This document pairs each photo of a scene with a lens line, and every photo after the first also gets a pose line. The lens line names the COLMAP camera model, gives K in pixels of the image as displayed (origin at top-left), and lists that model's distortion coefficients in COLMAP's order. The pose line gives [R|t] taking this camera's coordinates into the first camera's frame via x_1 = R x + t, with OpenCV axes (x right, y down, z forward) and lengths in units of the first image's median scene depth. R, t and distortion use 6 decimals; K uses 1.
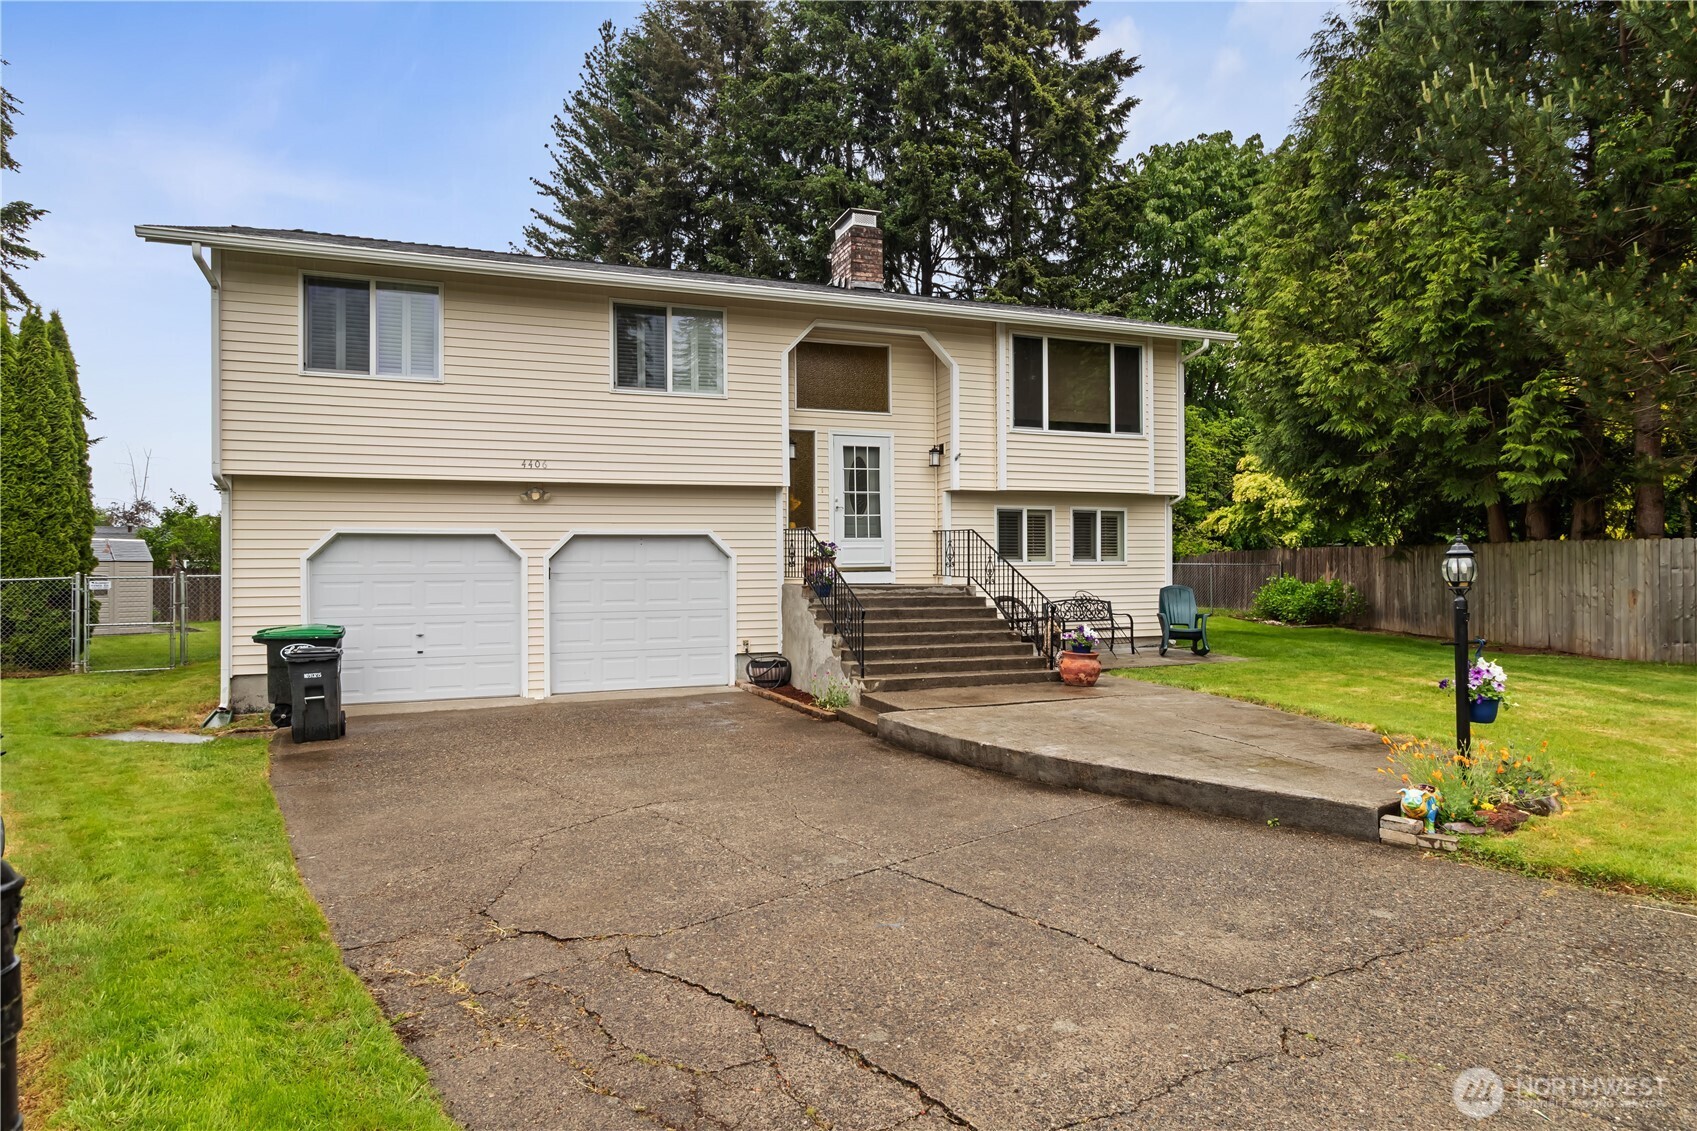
lens RADIAL K [[942.1, 0, 851.3], [0, 942.1, 559.6], [0, 0, 1]] dist [0.001992, 0.001590]
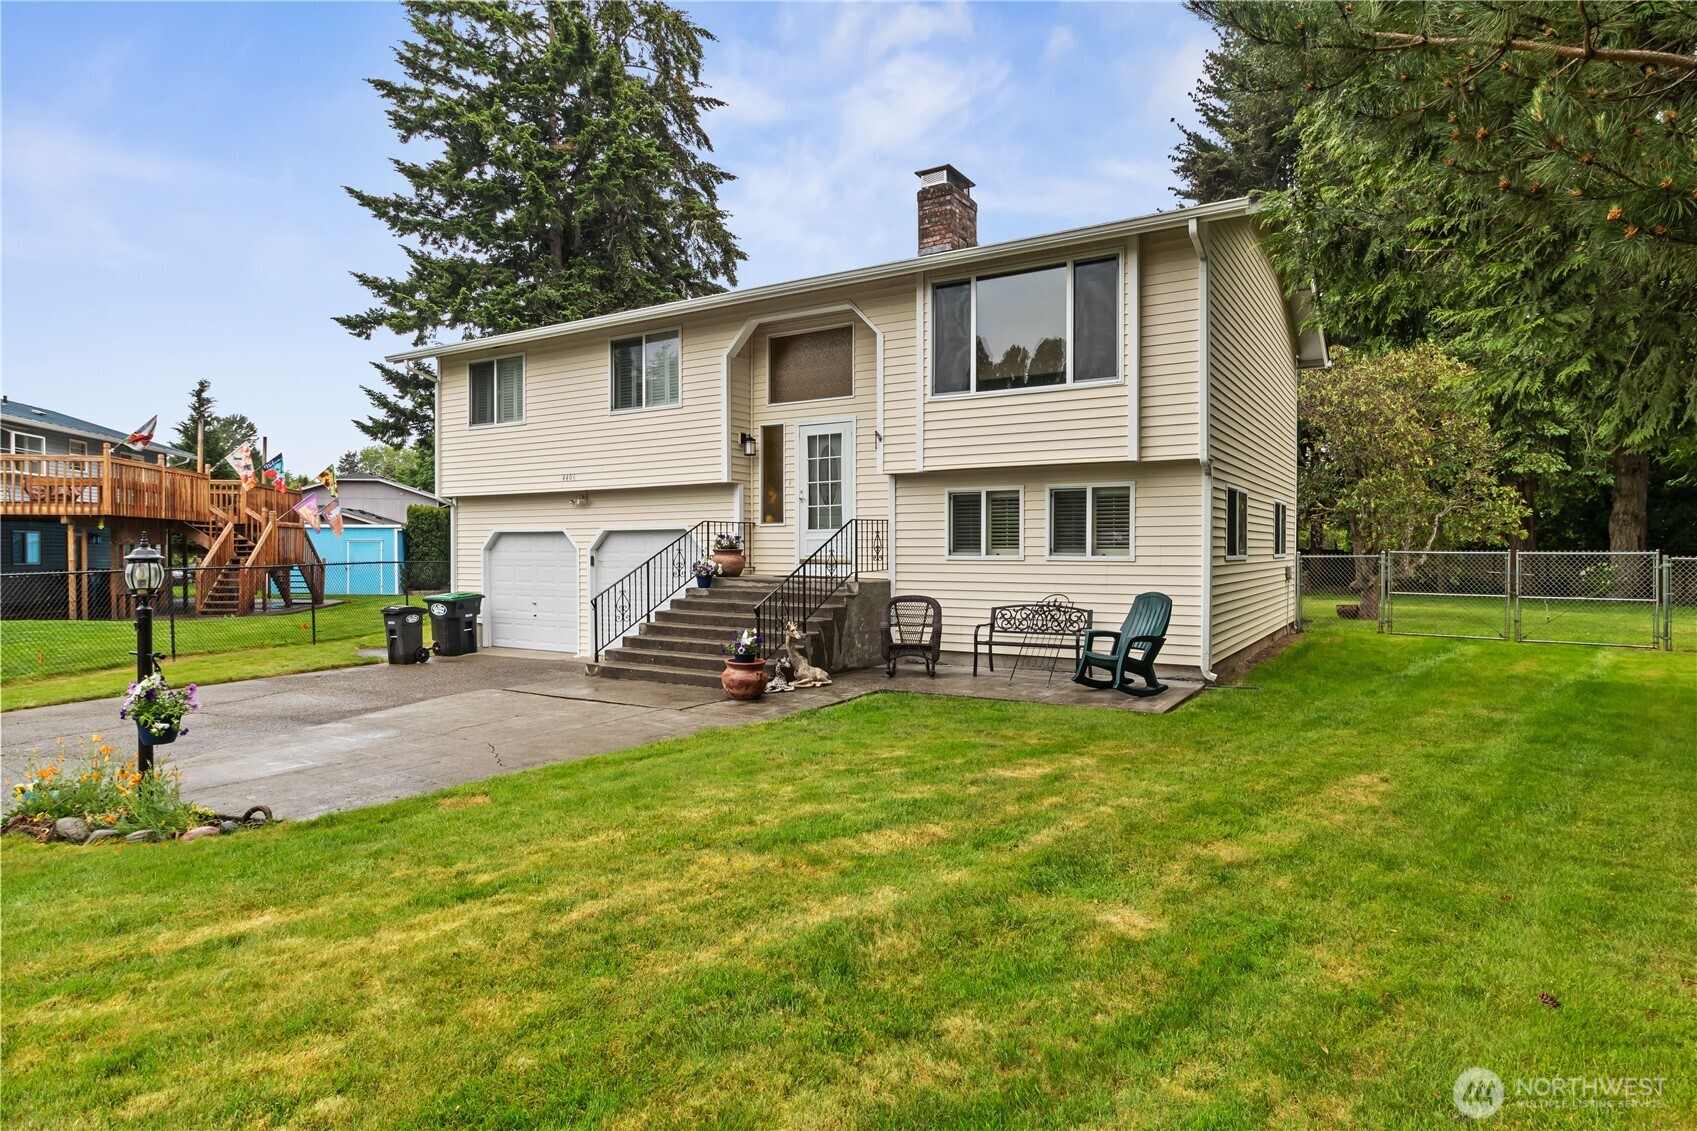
lens RADIAL K [[942.1, 0, 851.3], [0, 942.1, 559.6], [0, 0, 1]] dist [0.001992, 0.001590]
pose [[0.614699, 0.014761, -0.788624, 0.792828], [0.000318, 0.999820, 0.018962, -0.010178], [0.788762, -0.011907, 0.614584, 0.426577]]
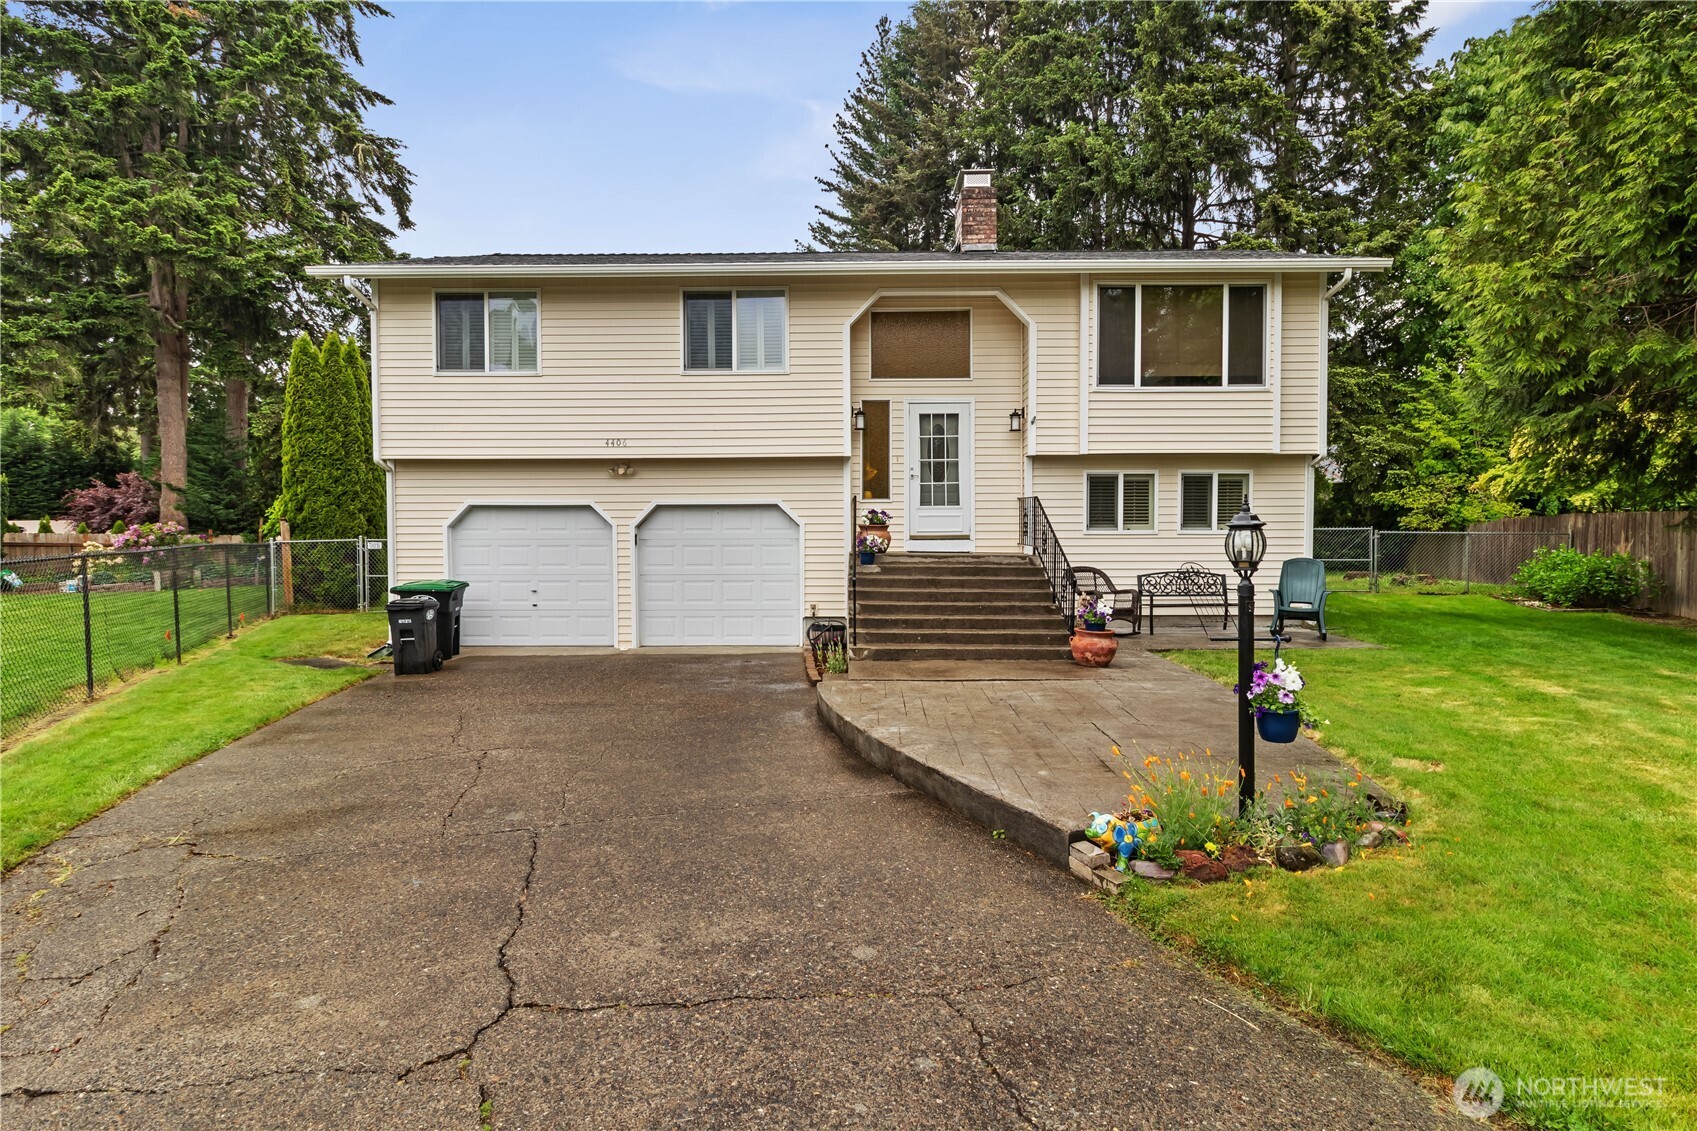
lens RADIAL K [[893.0, 0, 848.5], [0, 893.0, 565.5], [0, 0, 1]] dist [-0.001321, -0.001239]
pose [[0.933716, 0.017931, -0.357564, 0.261423], [-0.001547, 0.998938, 0.046055, -0.003350], [0.358010, -0.042449, 0.932752, 0.080913]]
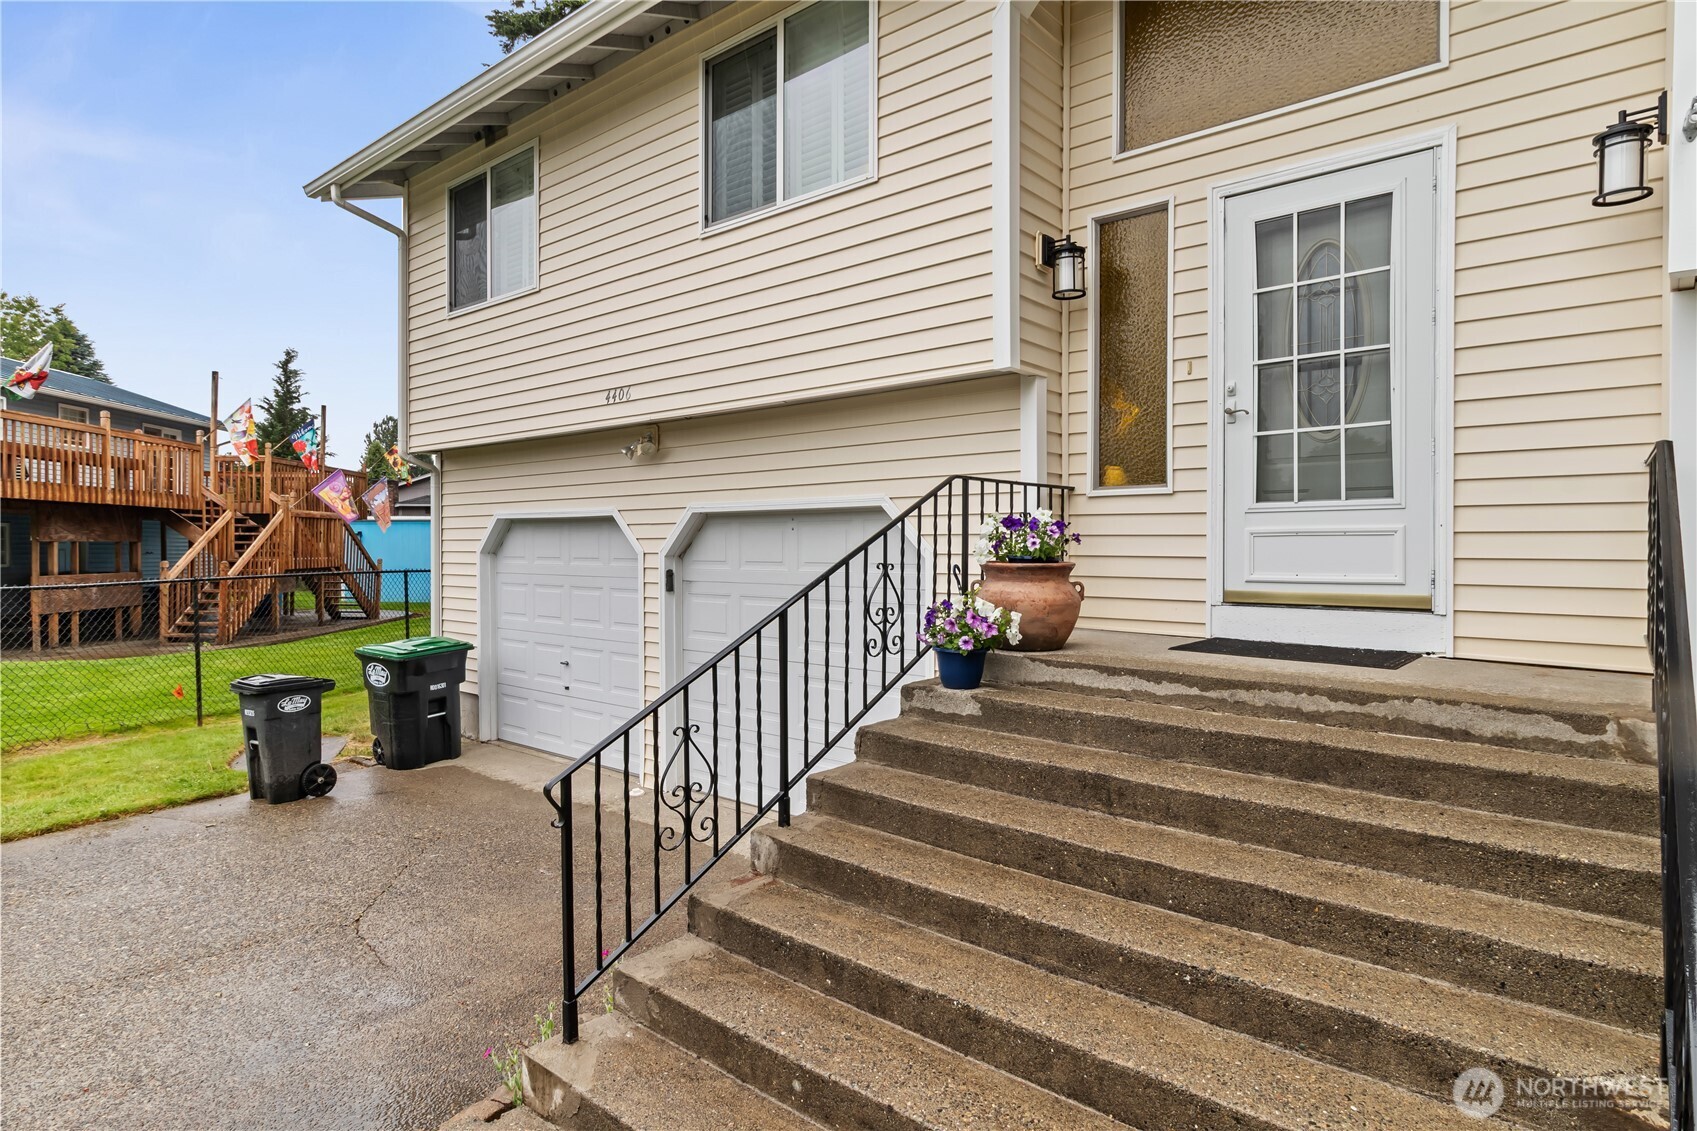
lens RADIAL K [[942.1, 0, 851.3], [0, 942.1, 559.6], [0, 0, 1]] dist [0.001992, 0.001590]
pose [[0.485724, 0.021028, -0.873859, 0.211122], [0.000404, 0.999705, 0.024281, -0.011067], [0.874112, -0.012147, 0.485572, 0.711177]]
